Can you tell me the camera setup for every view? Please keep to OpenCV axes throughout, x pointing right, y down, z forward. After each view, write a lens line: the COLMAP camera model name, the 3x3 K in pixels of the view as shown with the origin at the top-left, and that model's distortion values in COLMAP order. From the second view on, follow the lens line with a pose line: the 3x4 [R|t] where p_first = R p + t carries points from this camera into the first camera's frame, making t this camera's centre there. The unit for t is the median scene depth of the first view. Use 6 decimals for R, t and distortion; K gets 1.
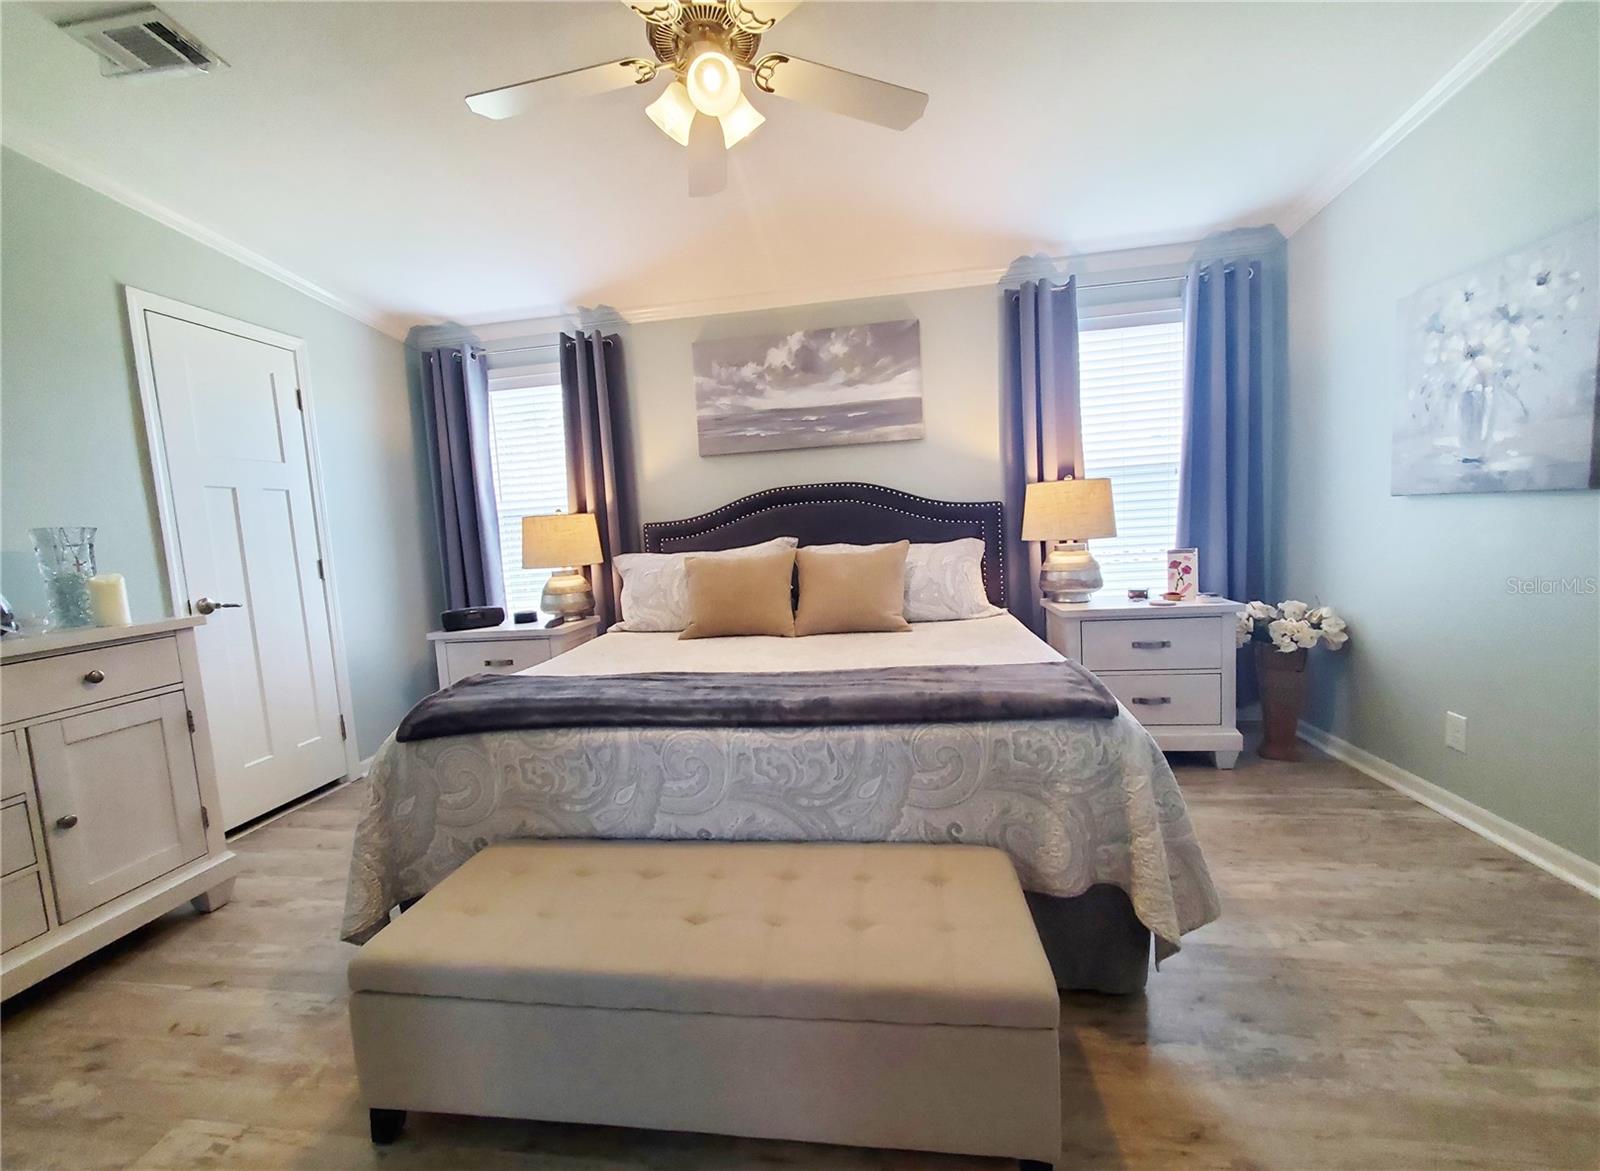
lens RADIAL K [[627.8, 0, 794.0], [0, 627.8, 581.8], [0, 0, 1]] dist [0.004012, 0.000112]
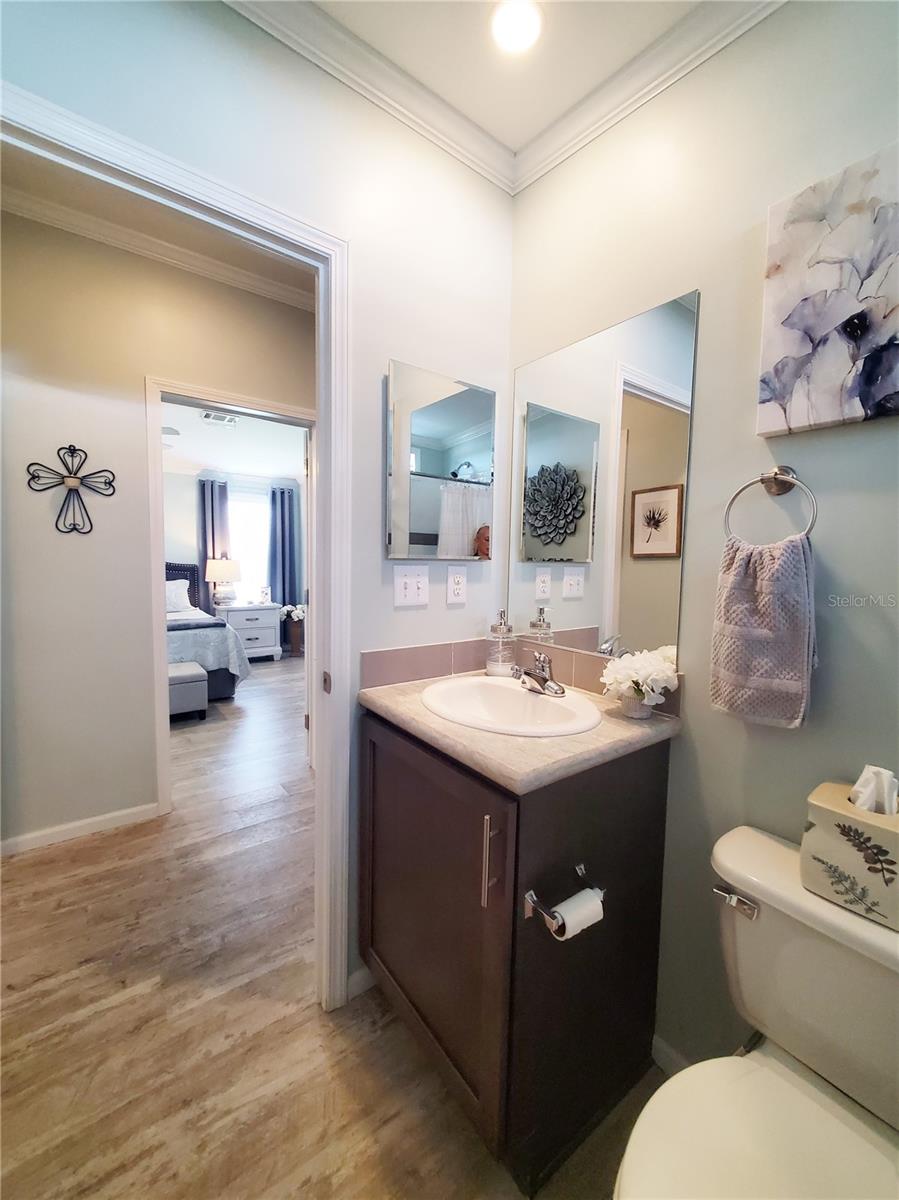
lens RADIAL K [[483.2, 0, 447.4], [0, 483.2, 598.7], [0, 0, 1]] dist [0.003991, 0.000270]
pose [[0.701677, 0.014280, 0.712352, -0.368570], [0.007788, 0.999586, -0.027710, 0.071491], [-0.712452, 0.024991, 0.701275, -1.147191]]
